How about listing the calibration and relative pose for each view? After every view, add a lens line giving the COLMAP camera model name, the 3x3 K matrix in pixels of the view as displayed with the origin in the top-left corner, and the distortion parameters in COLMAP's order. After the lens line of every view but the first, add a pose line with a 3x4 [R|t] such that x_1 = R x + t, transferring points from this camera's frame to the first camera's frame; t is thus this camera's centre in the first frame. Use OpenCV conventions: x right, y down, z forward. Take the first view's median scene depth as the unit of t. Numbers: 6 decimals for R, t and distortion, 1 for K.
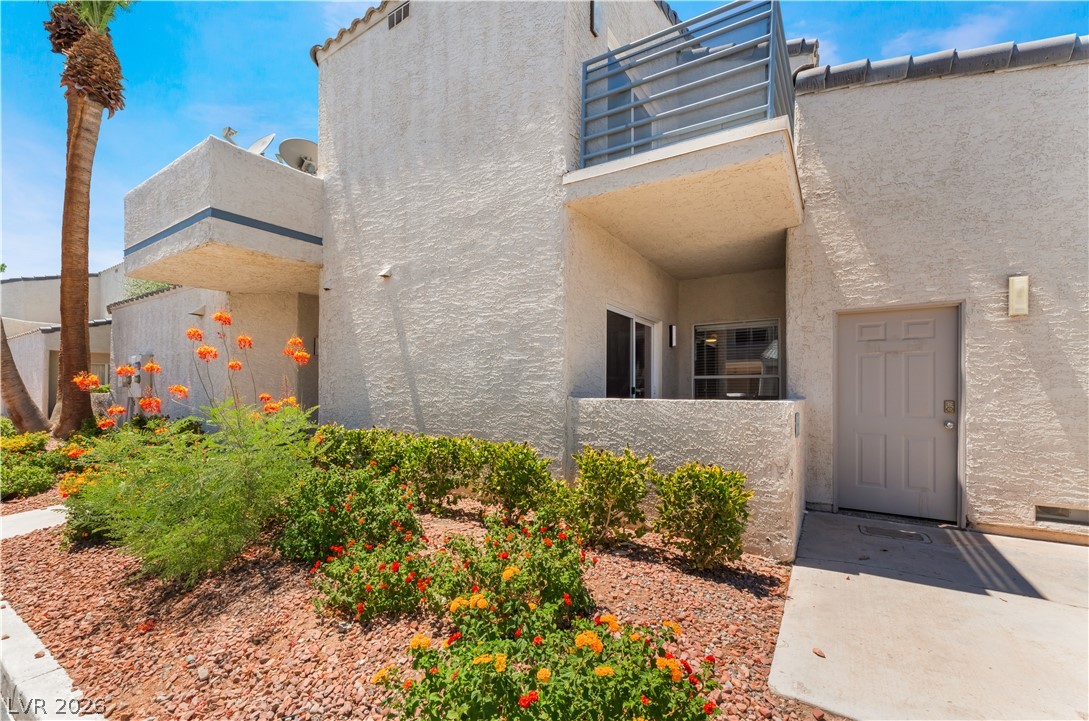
lens RADIAL K [[445.0, 0, 543.1], [0, 445.0, 389.0], [0, 0, 1]] dist [0.003233, 0.000681]
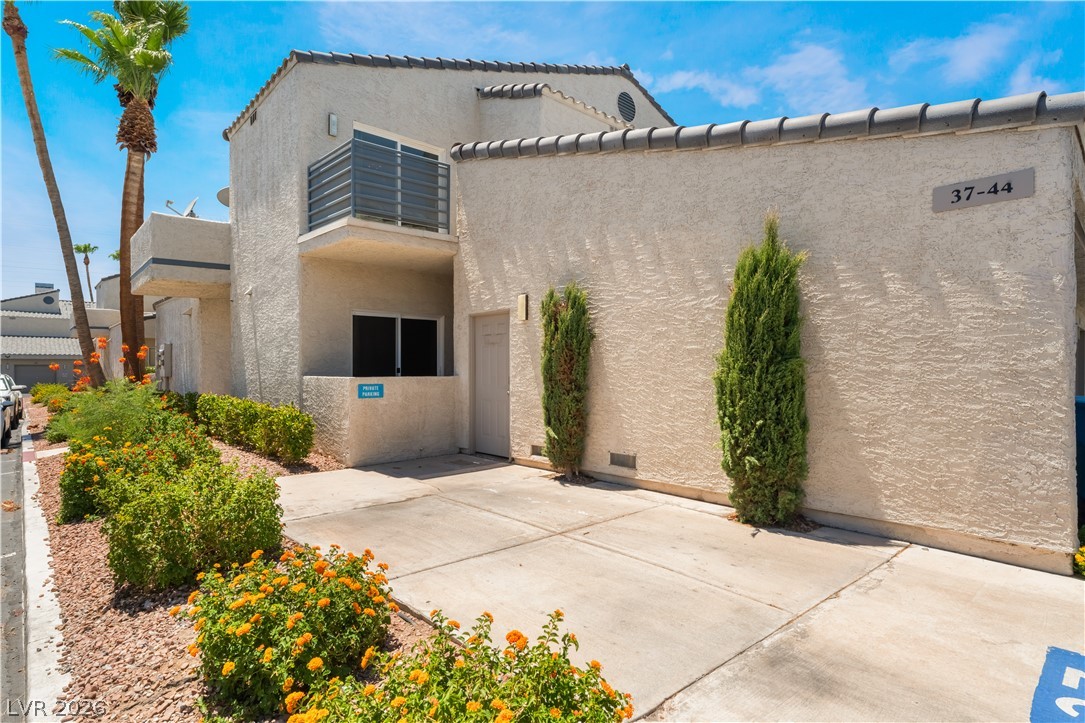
lens RADIAL K [[586.6, 0, 542.5], [0, 586.6, 361.5], [0, 0, 1]] dist [0.002640, -0.000232]
pose [[0.961020, -0.014675, -0.276088, 1.183523], [0.014768, 0.999889, -0.001743, -0.014364], [0.276083, -0.002402, 0.961131, -0.637054]]
